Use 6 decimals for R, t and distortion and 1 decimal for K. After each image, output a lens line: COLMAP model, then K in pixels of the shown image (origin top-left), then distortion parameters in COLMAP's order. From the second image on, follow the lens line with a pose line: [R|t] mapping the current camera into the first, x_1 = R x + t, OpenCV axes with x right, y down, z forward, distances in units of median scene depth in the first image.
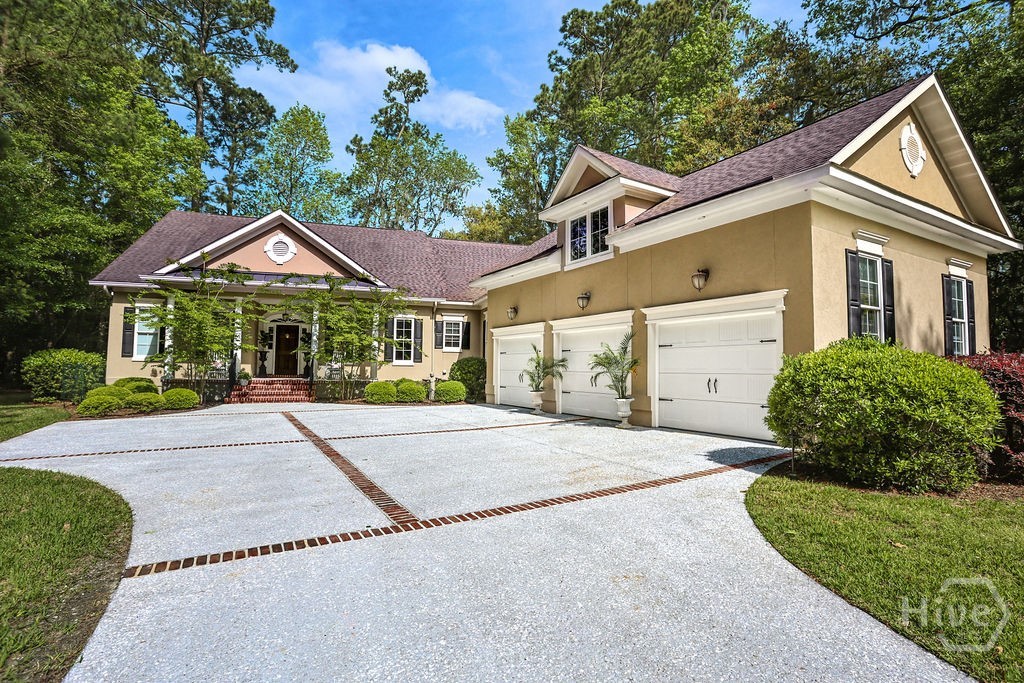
lens RADIAL K [[493.3, 0, 512.0], [0, 493.3, 341.5], [0, 0, 1]] dist [-0.000059, -0.000006]
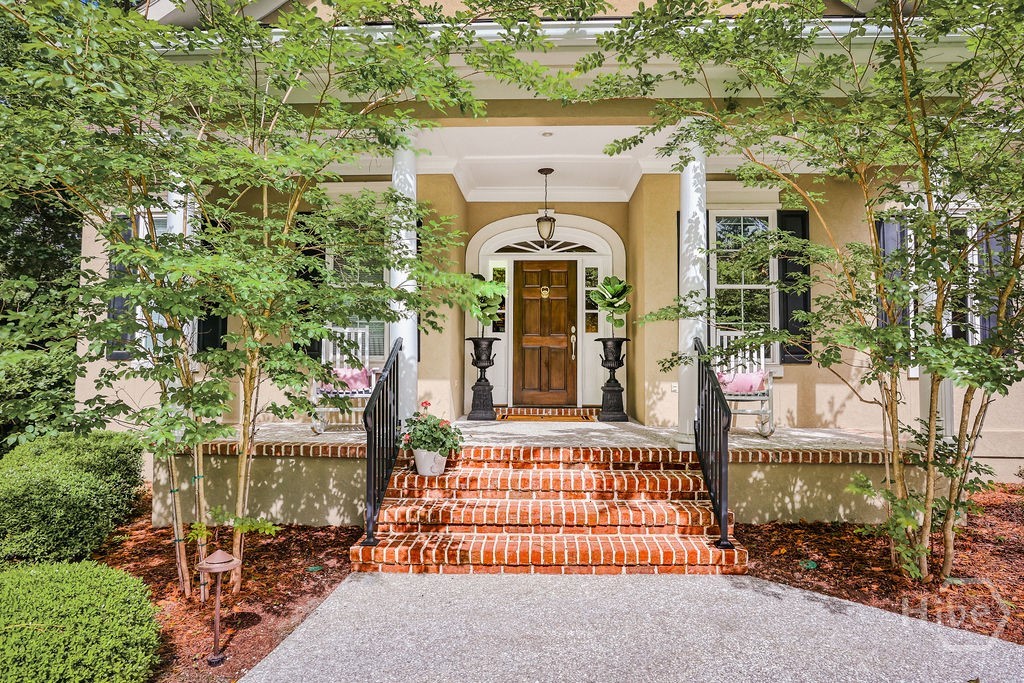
lens RADIAL K [[611.8, 0, 512.0], [0, 611.8, 341.5], [0, 0, 1]] dist [-0.000726, -0.000194]
pose [[0.930624, -0.027458, -0.364945, -0.334987], [0.027400, 0.999610, -0.005337, 0.024877], [0.364949, -0.005033, 0.931014, 0.624387]]
